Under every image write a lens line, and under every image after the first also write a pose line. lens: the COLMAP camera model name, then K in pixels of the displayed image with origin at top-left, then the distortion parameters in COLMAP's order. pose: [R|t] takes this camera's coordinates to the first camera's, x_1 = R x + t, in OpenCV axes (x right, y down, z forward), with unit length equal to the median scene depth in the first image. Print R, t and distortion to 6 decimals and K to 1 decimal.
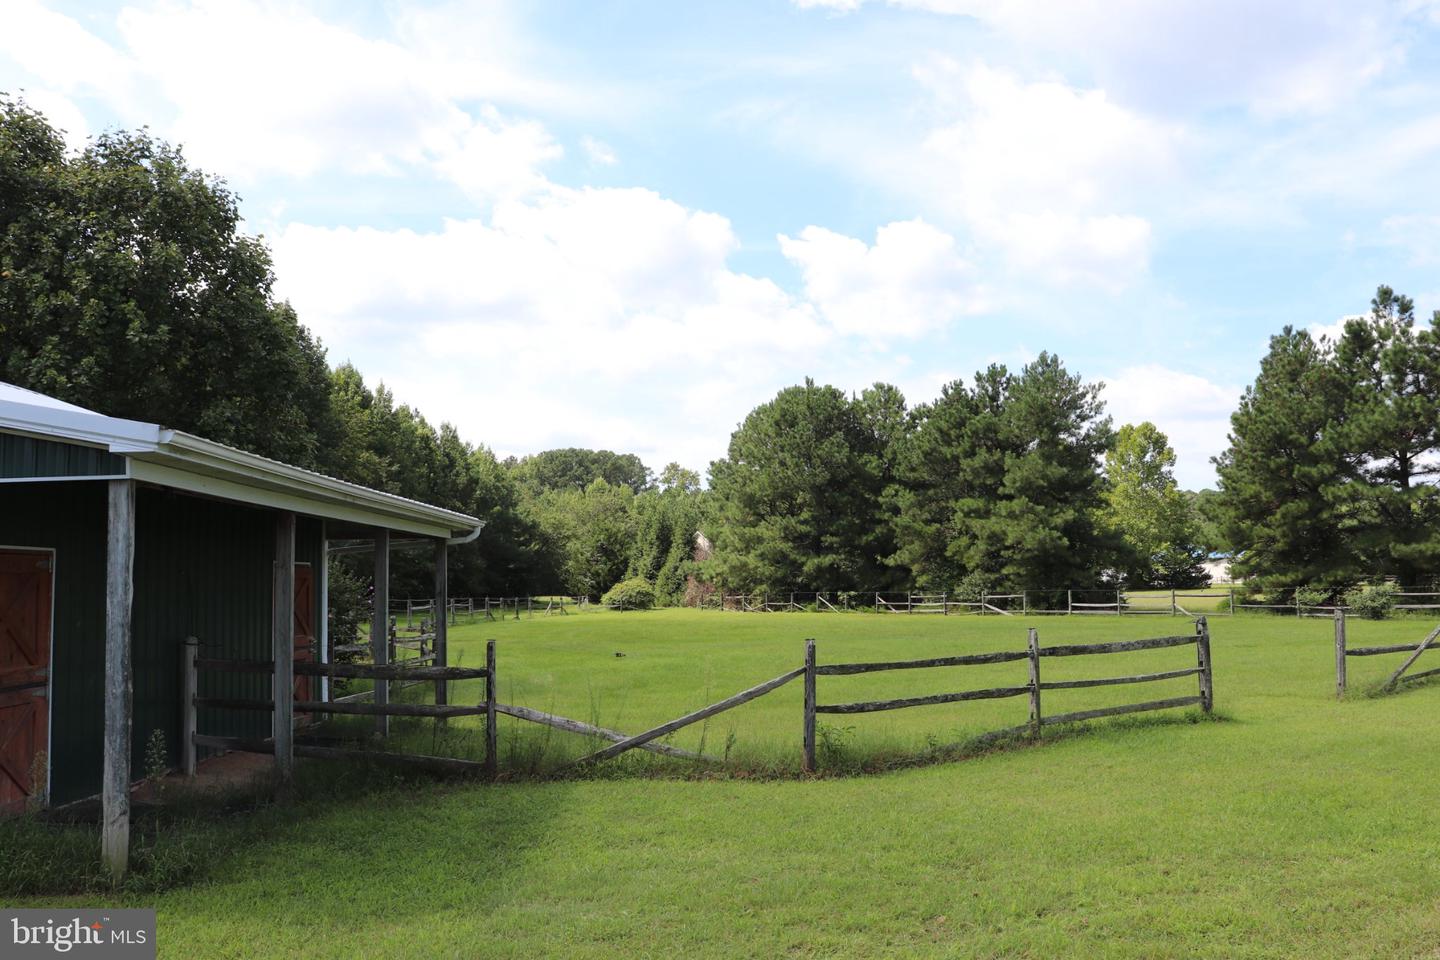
lens RADIAL K [[1188.6, 0, 717.1], [0, 1188.6, 485.4], [0, 0, 1]] dist [-0.159521, 0.133215]
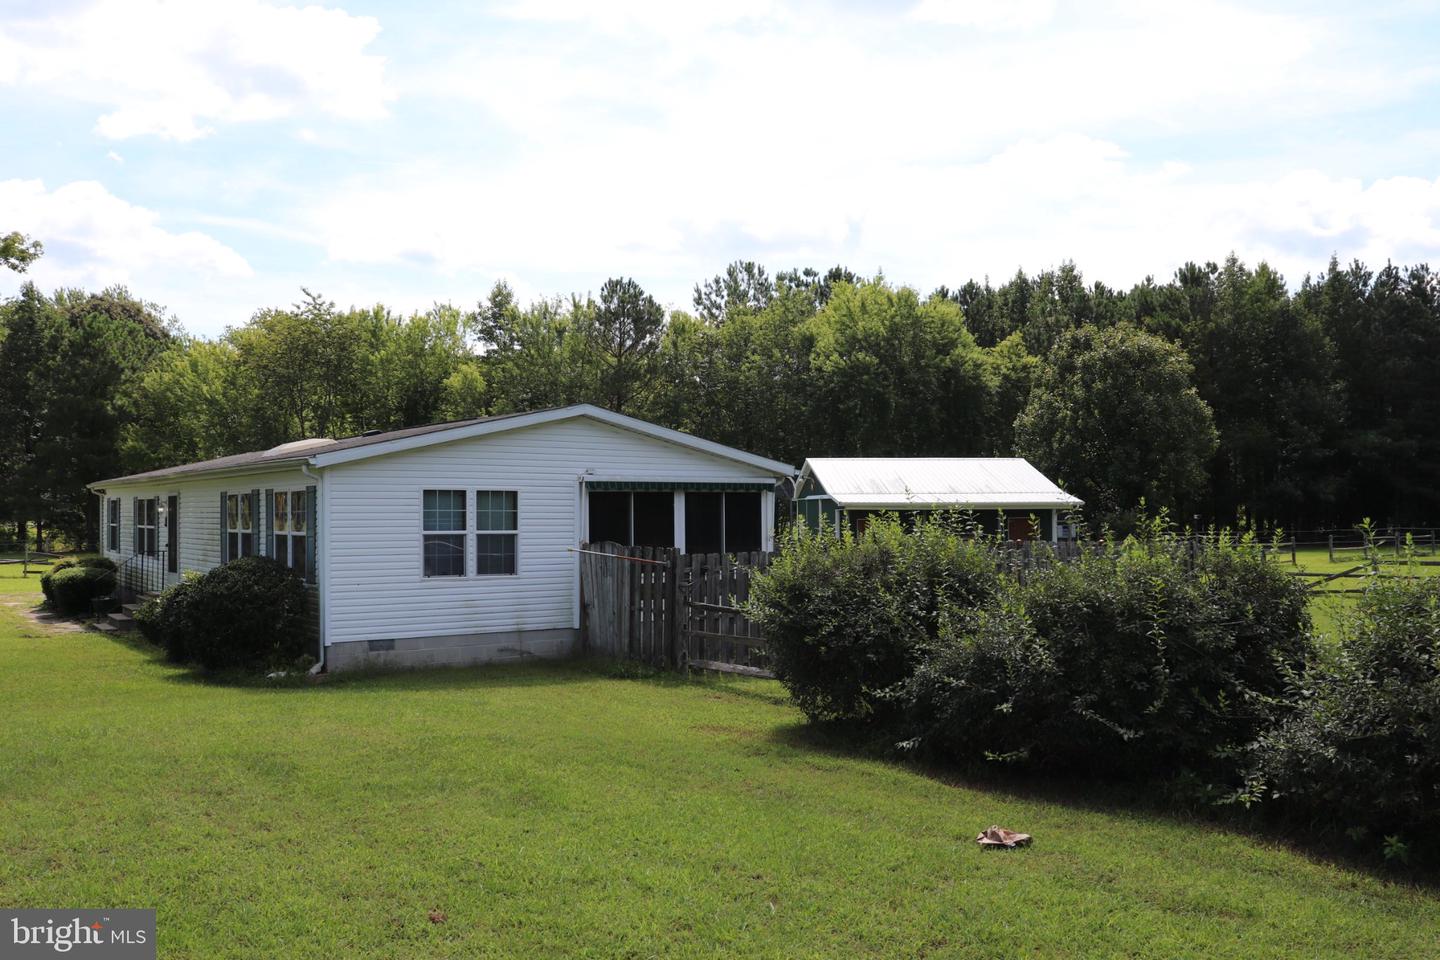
lens RADIAL K [[1188.6, 0, 718.8], [0, 1188.6, 481.6], [0, 0, 1]] dist [-0.159521, 0.133215]
pose [[0.111846, -0.010721, -0.993668, 0.776857], [0.089405, 0.995995, -0.000683, -0.029428], [0.989695, -0.088762, 0.112357, -0.045280]]
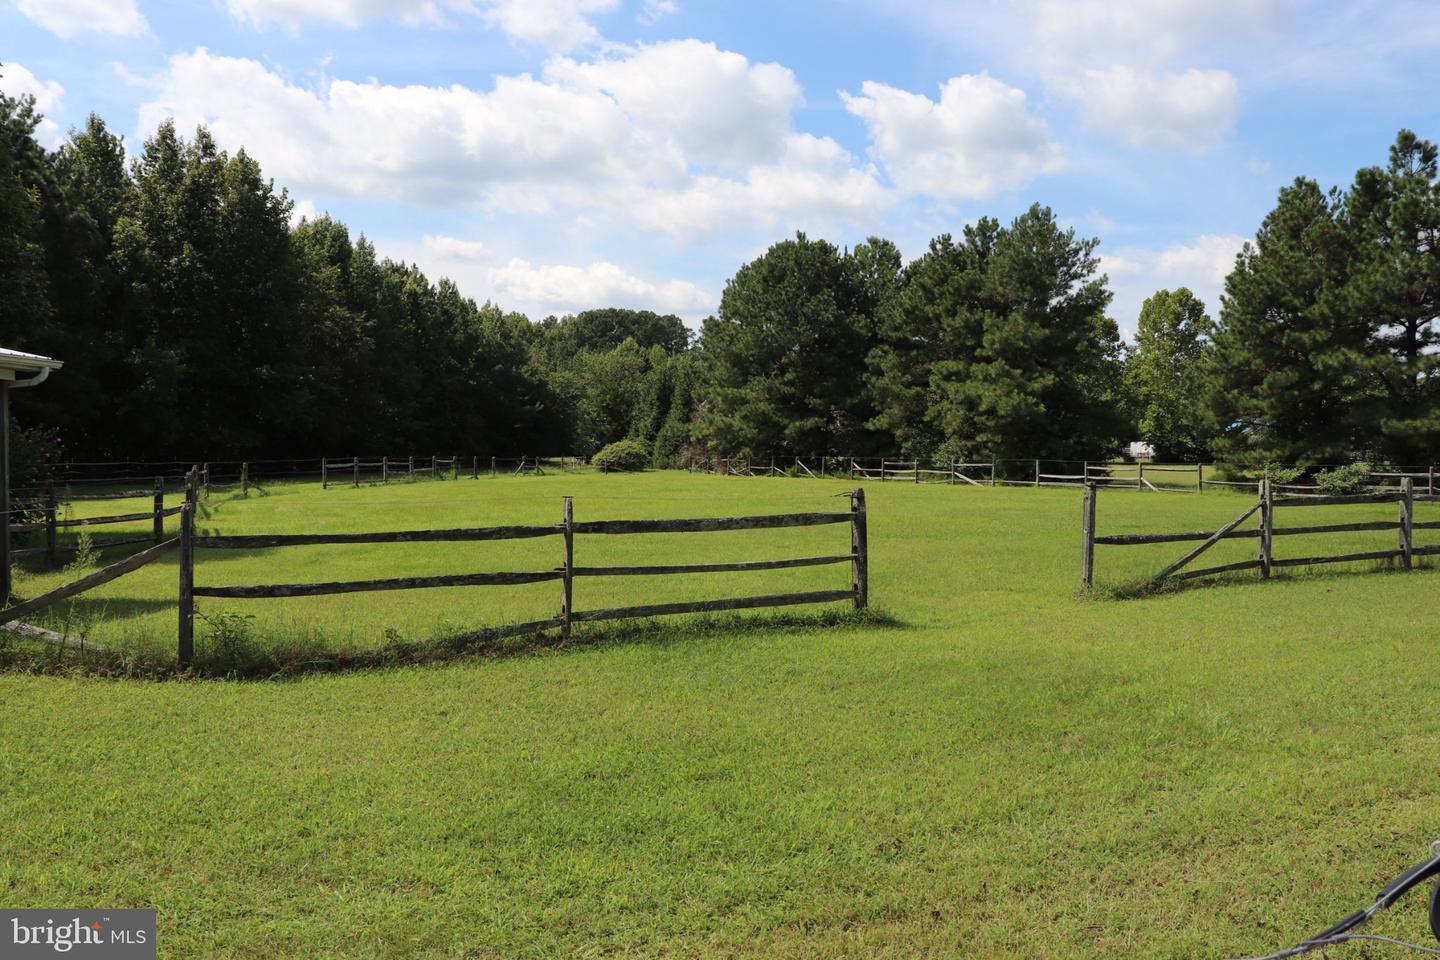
lens RADIAL K [[1188.6, 0, 716.6], [0, 1188.6, 492.3], [0, 0, 1]] dist [-0.159521, 0.133215]
pose [[0.998295, 0.019344, -0.055067, 0.106573], [-0.012602, 0.992665, 0.120240, 0.006047], [0.056989, -0.119341, 0.991216, 0.059292]]
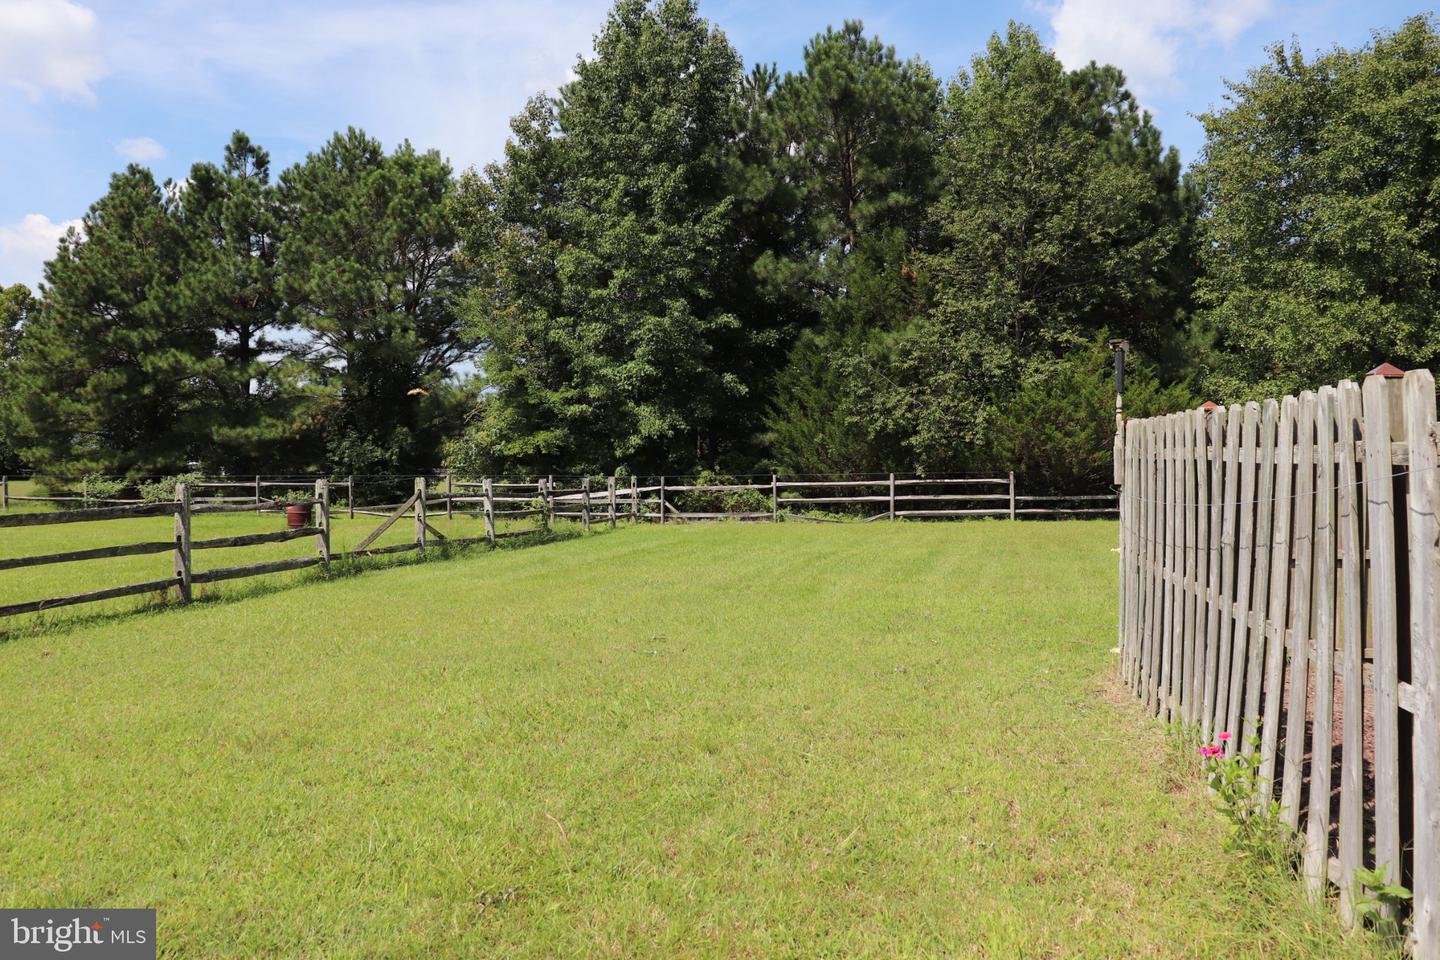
lens RADIAL K [[1188.6, 0, 717.4], [0, 1188.6, 469.7], [0, 0, 1]] dist [-0.159521, 0.133215]
pose [[0.652169, 0.011640, 0.757984, 0.168592], [-0.071339, 0.996387, 0.046079, 0.015534], [-0.754709, -0.084126, 0.650644, 0.139992]]
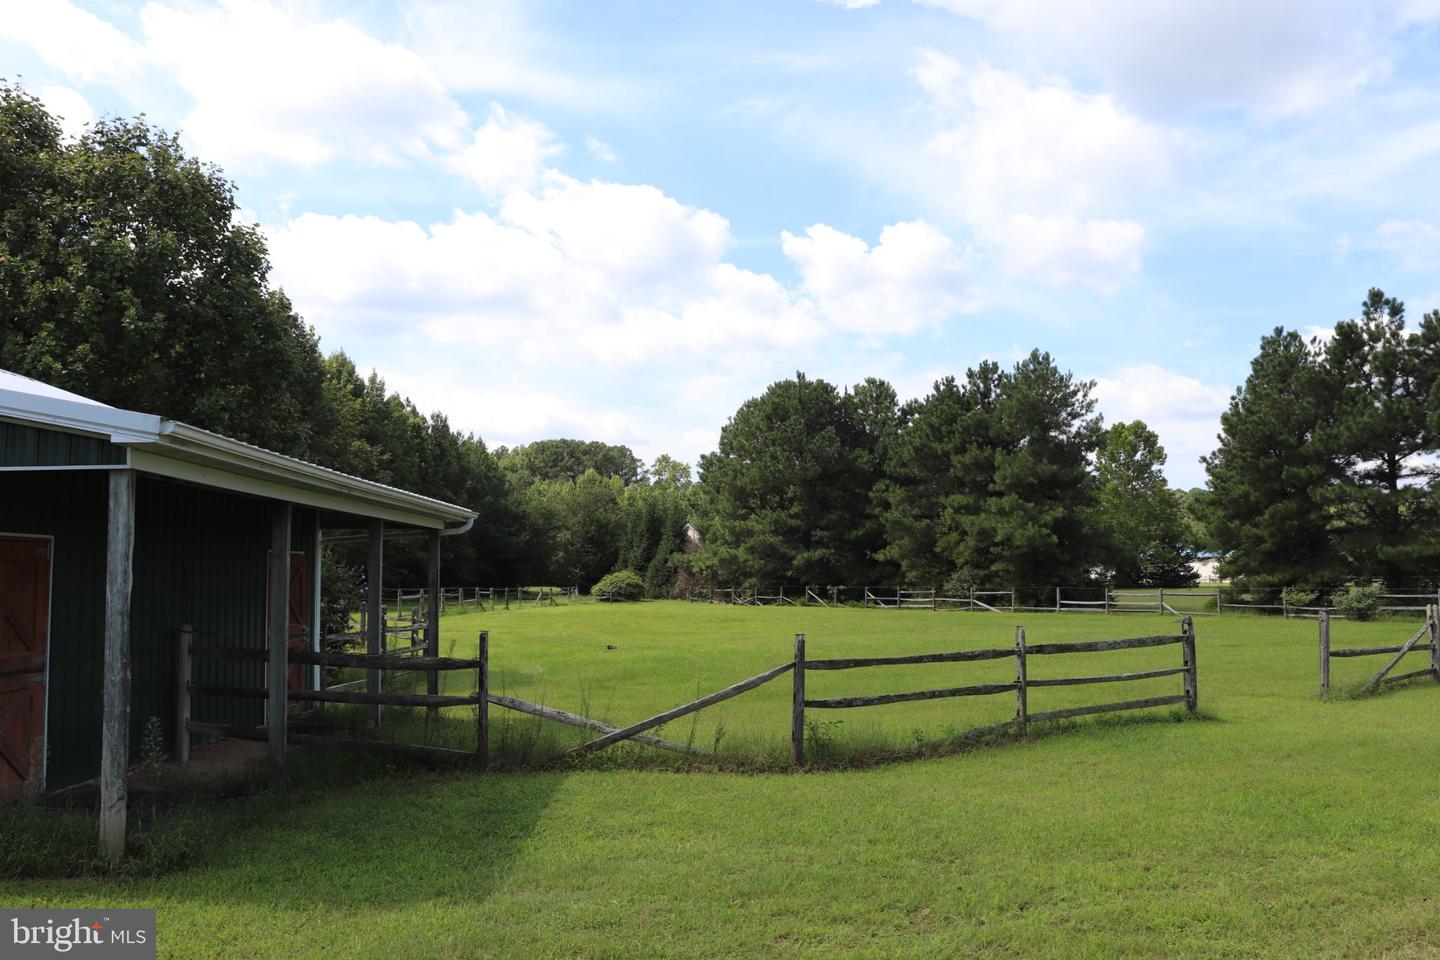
lens RADIAL K [[1188.6, 0, 714.5], [0, 1188.6, 484.2], [0, 0, 1]] dist [-0.159521, 0.133215]
pose [[0.999903, 0.012699, 0.005723, -0.000355], [-0.012729, 0.999905, 0.005281, -0.000593], [-0.005655, -0.005353, 0.999970, -0.002222]]
